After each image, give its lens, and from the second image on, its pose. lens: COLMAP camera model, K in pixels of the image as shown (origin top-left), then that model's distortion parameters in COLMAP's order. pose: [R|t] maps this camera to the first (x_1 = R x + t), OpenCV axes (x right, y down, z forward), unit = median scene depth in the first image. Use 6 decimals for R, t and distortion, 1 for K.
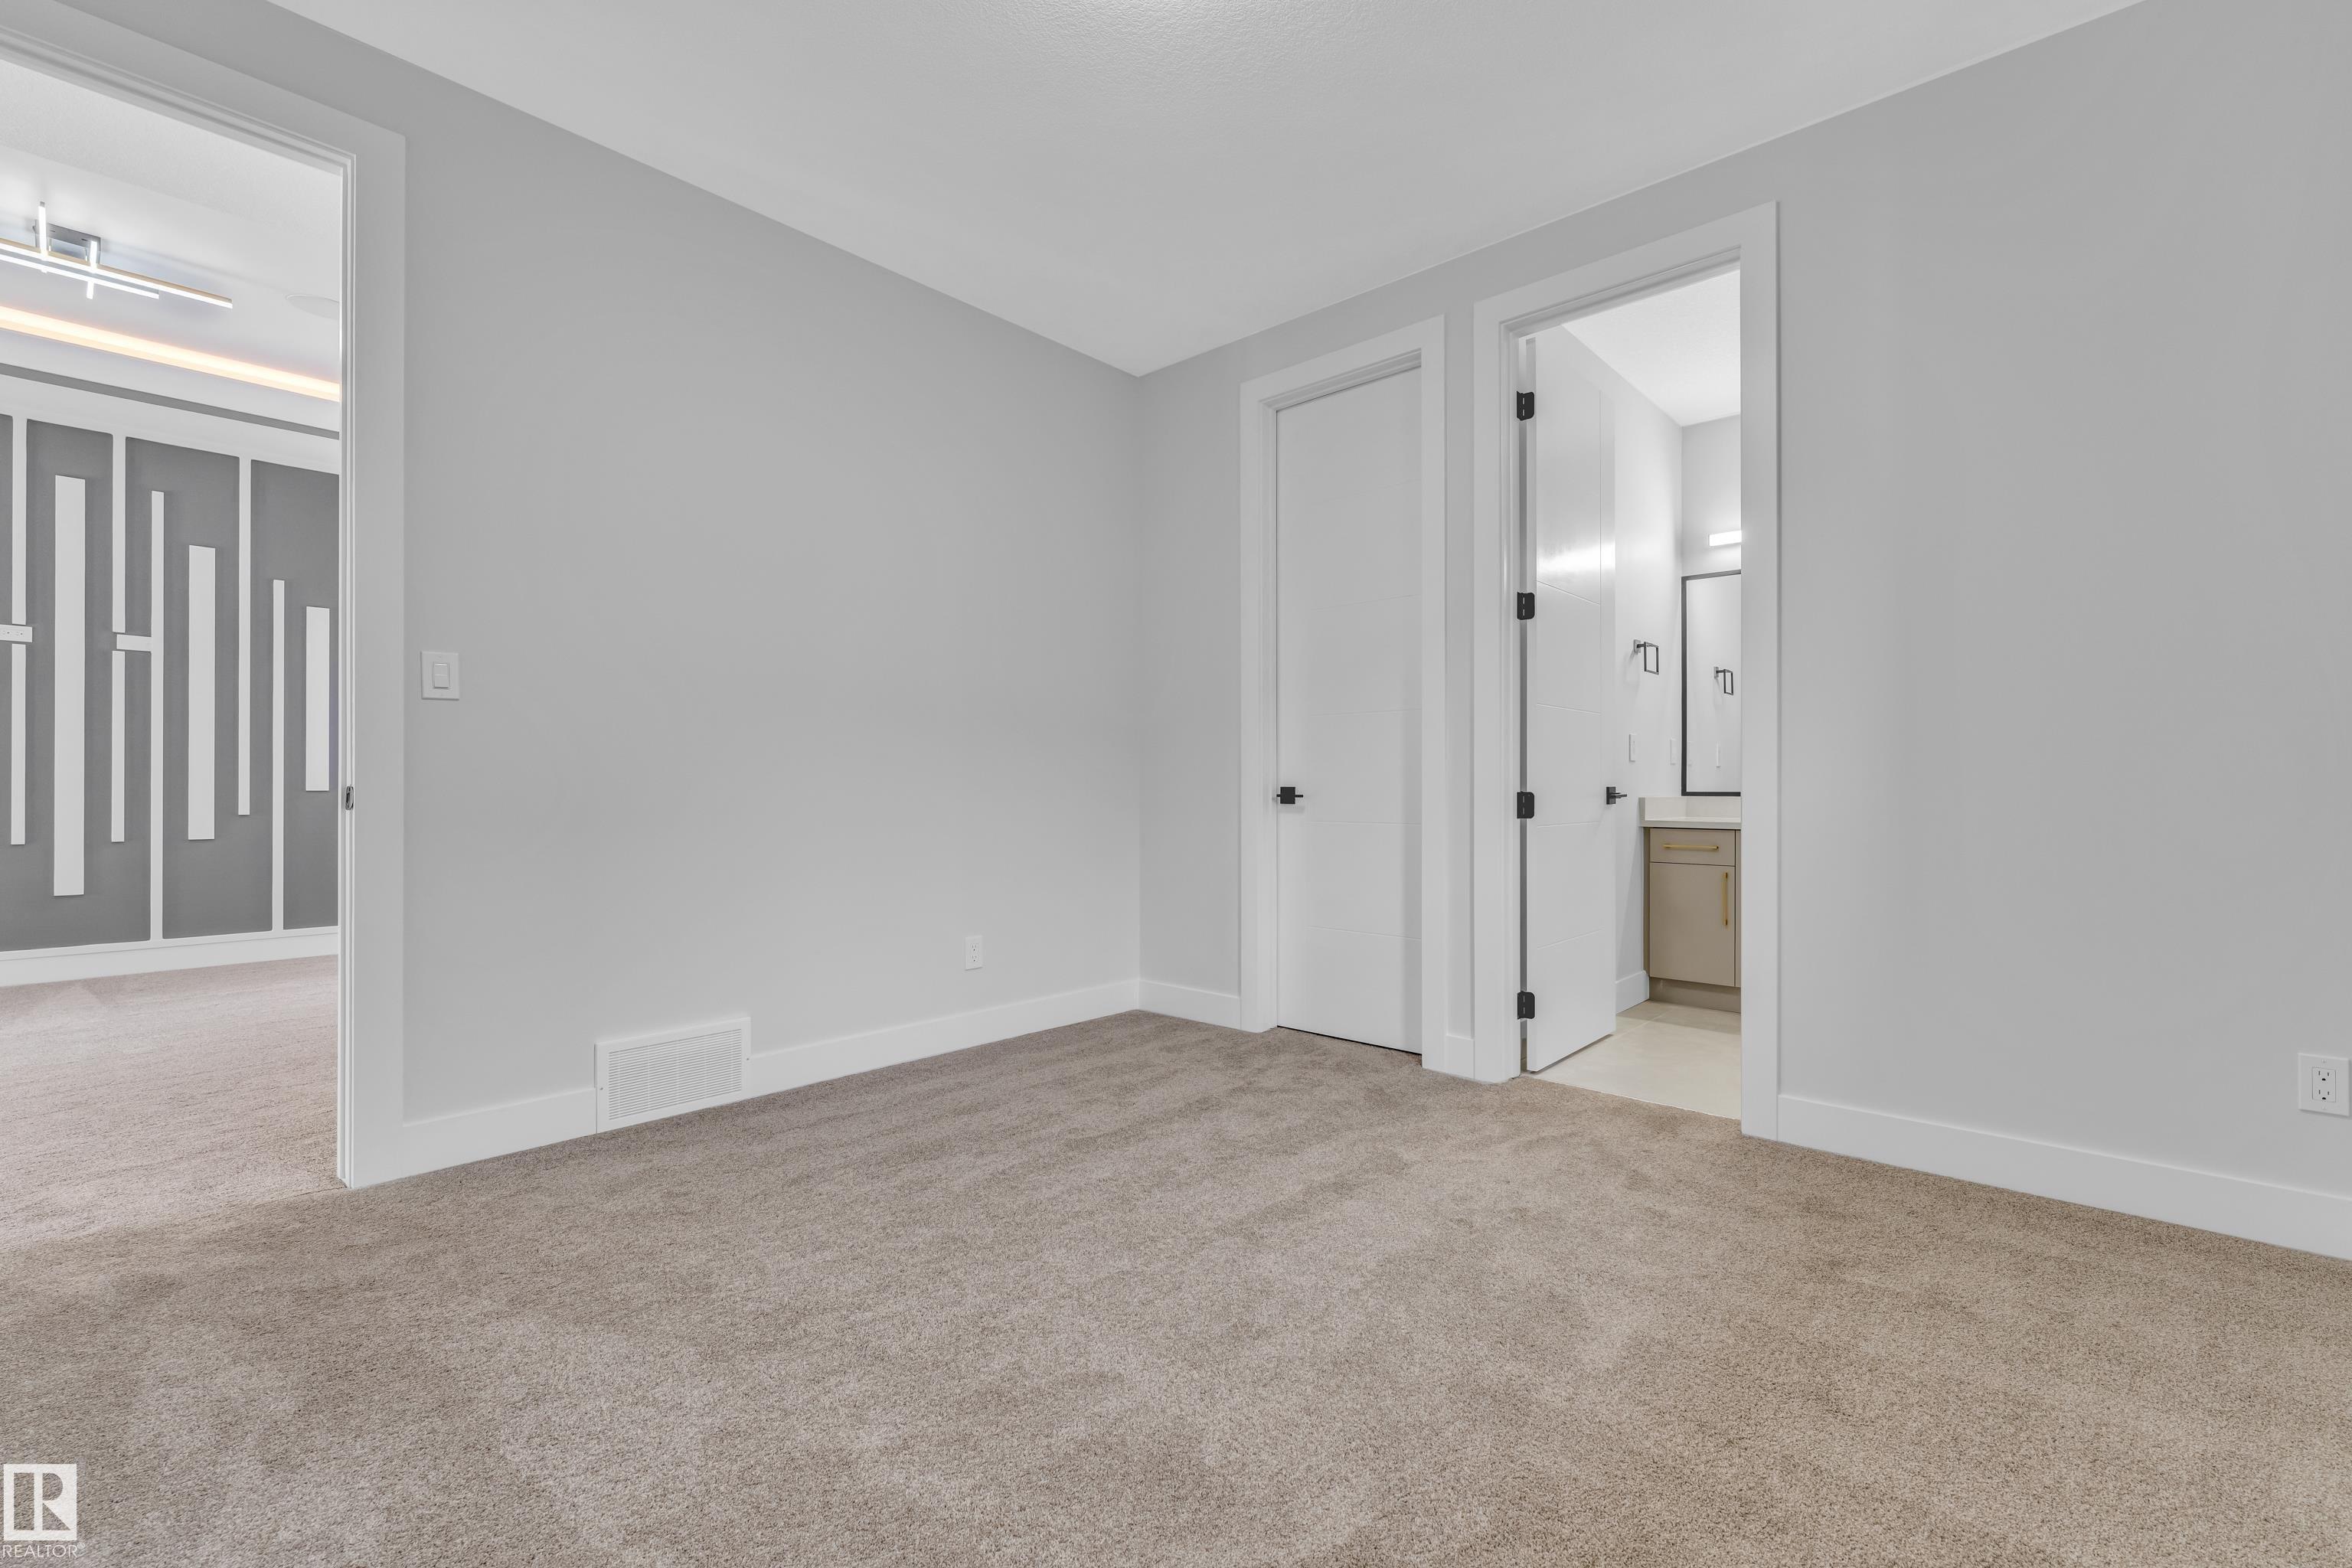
lens RADIAL K [[947.4, 0, 1186.1], [0, 947.4, 779.1], [0, 0, 1]] dist [-0.002488, -0.000413]
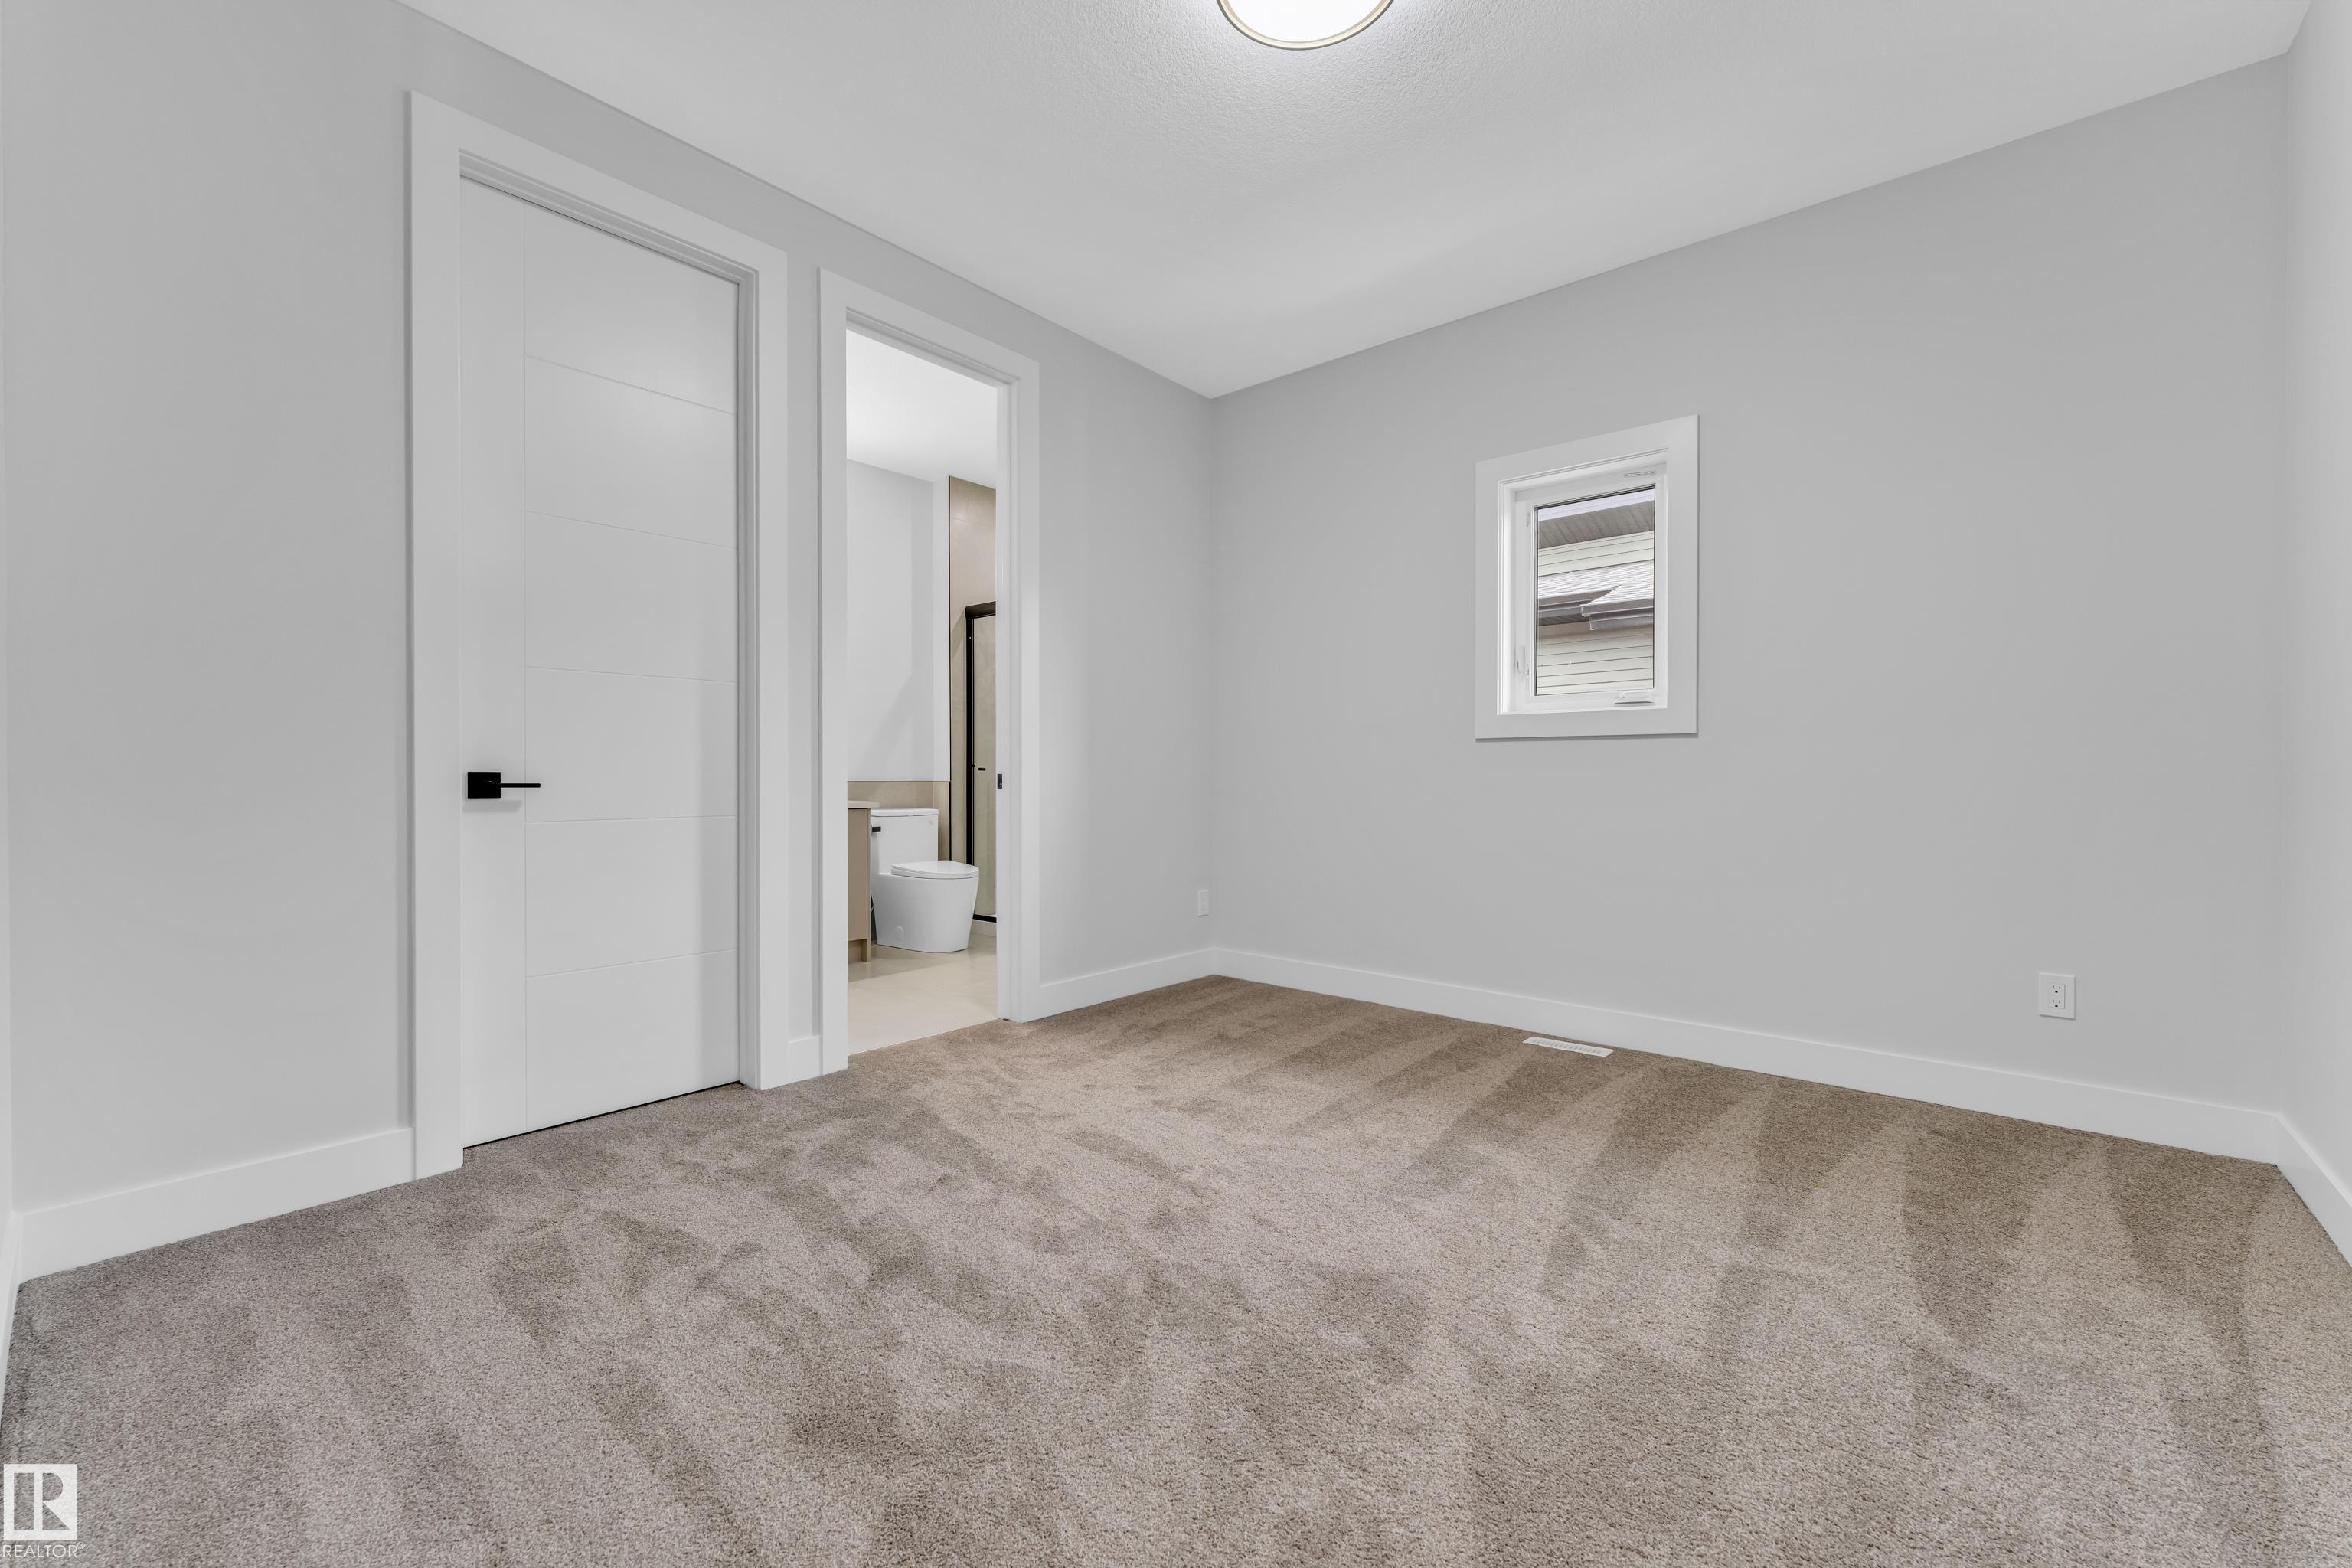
lens RADIAL K [[947.4, 0, 1186.1], [0, 947.4, 779.1], [0, 0, 1]] dist [-0.002488, -0.000413]
pose [[-0.004883, -0.001539, 0.999987, -0.697236], [-0.001882, 0.999997, 0.001530, 0.014195], [-0.999986, -0.001874, -0.004886, 0.671900]]
